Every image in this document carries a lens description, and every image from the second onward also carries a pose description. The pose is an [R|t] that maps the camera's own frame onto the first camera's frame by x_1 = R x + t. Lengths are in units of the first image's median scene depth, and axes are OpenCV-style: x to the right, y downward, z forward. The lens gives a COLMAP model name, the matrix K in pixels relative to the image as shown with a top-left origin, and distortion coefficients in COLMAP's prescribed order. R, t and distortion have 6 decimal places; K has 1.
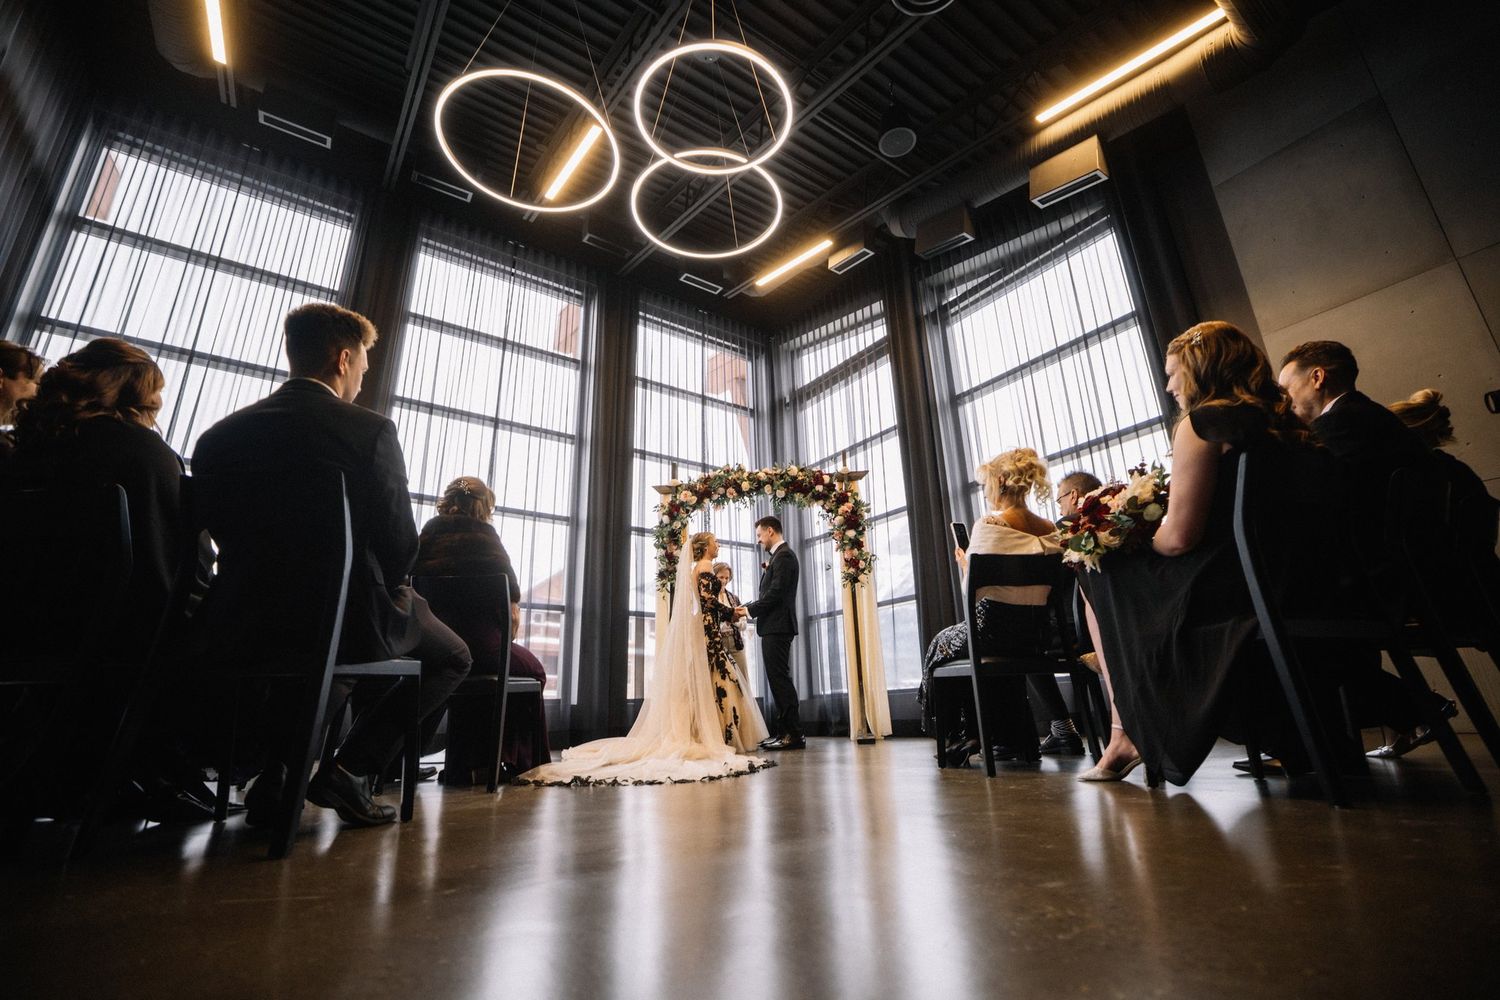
lens RADIAL K [[718.7, 0, 754.3], [0, 718.7, 456.4], [0, 0, 1]] dist [0.000368, 0.000027]
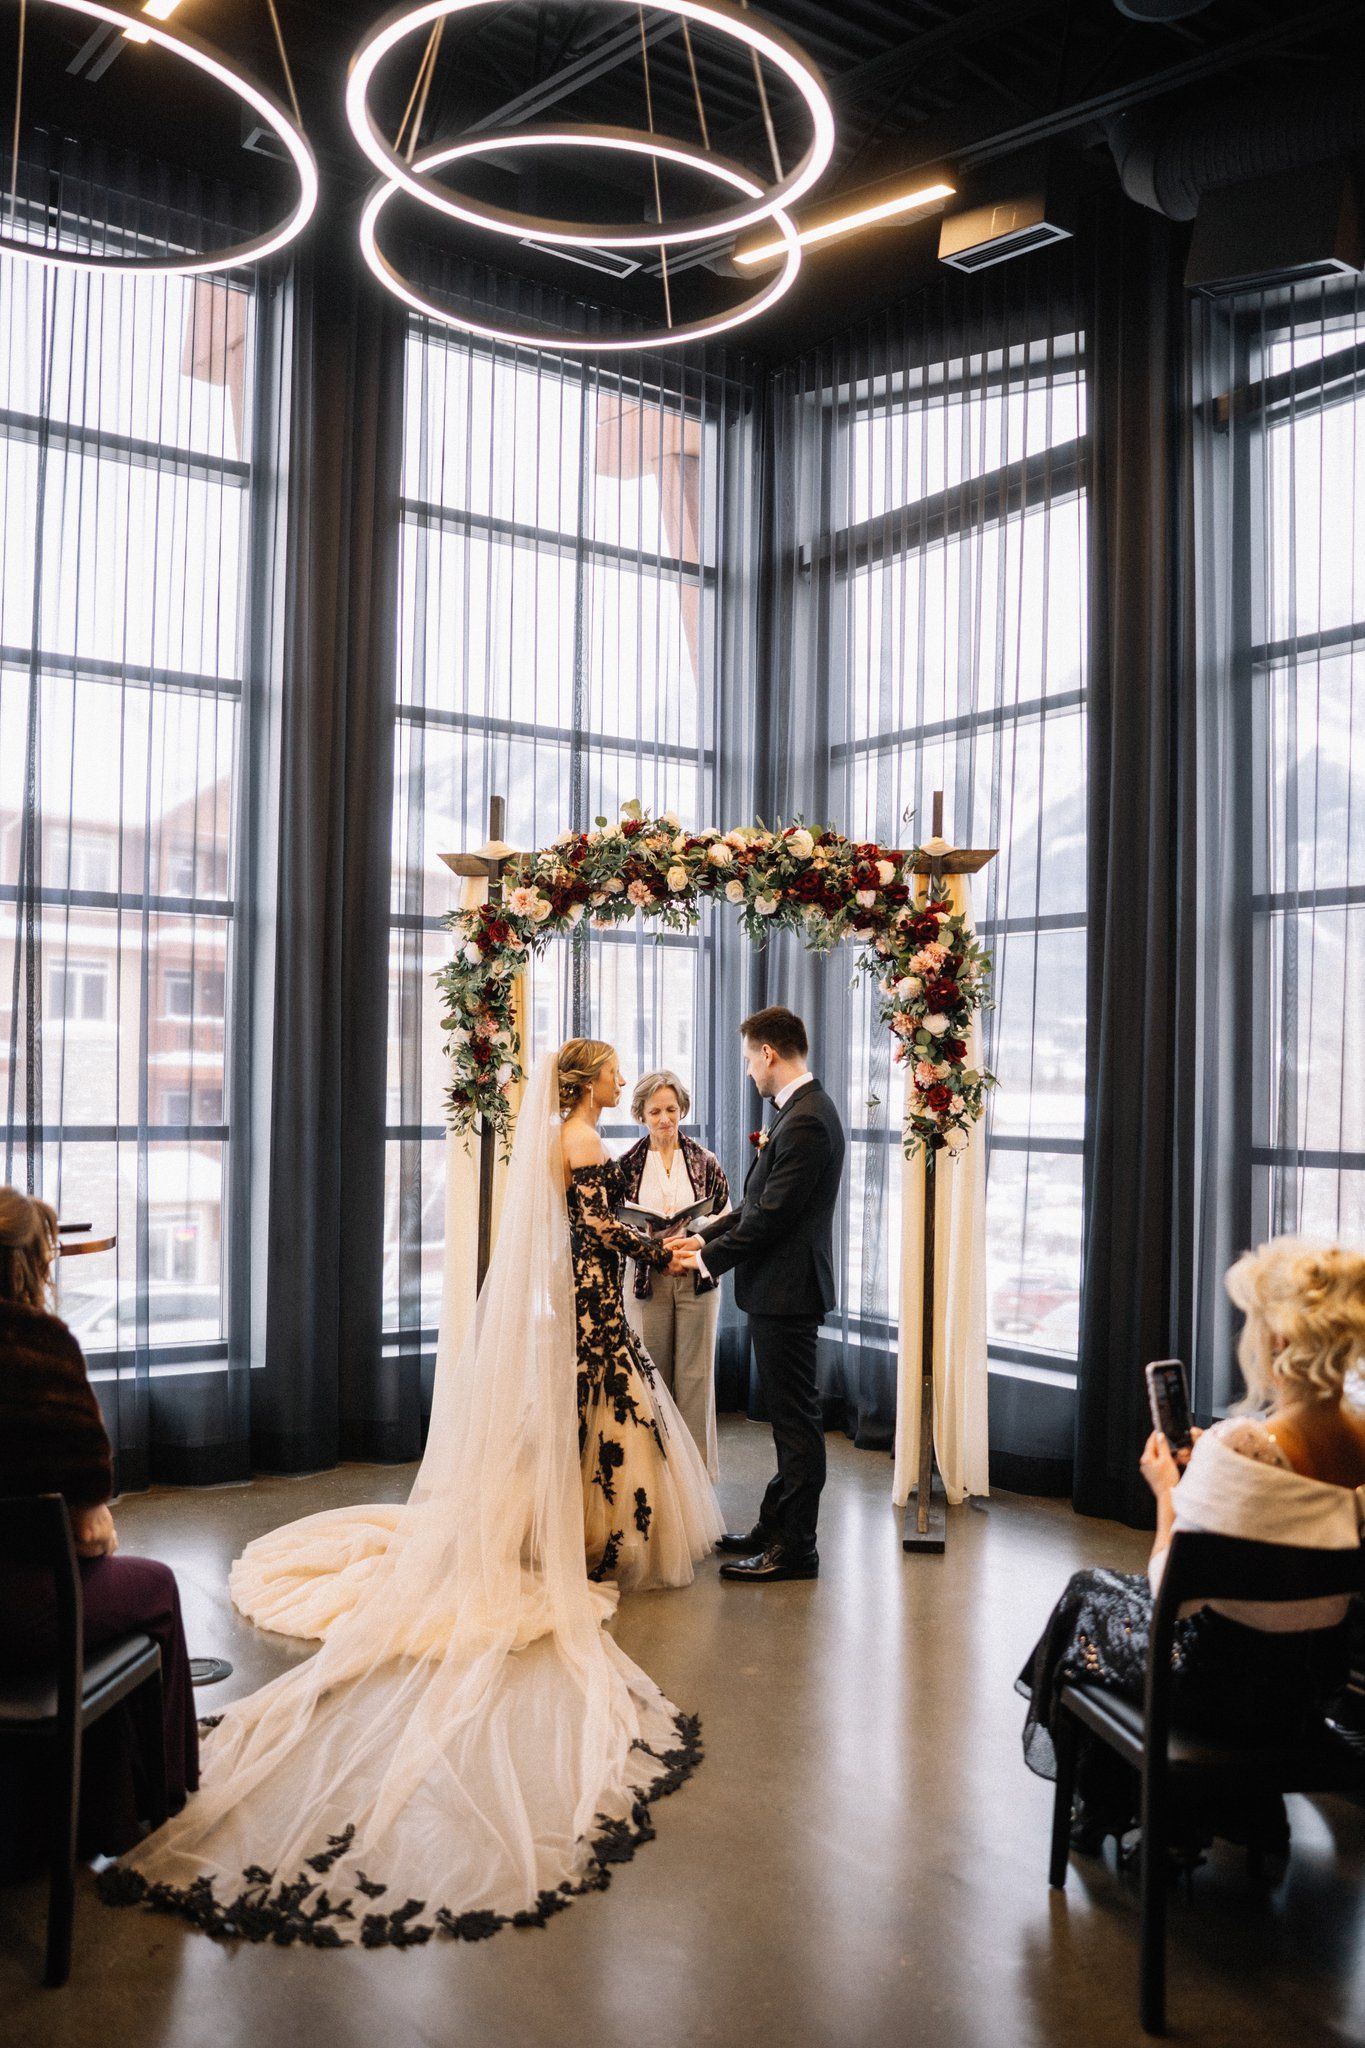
lens RADIAL K [[1833.3, 0, 675.1], [0, 1833.3, 935.9], [0, 0, 1]] dist [-0.079914, 0.263247]
pose [[0.998748, 0.046762, -0.017785, 0.005192], [-0.039347, 0.953737, 0.298057, -0.201953], [0.030900, -0.296984, 0.954382, 0.039372]]
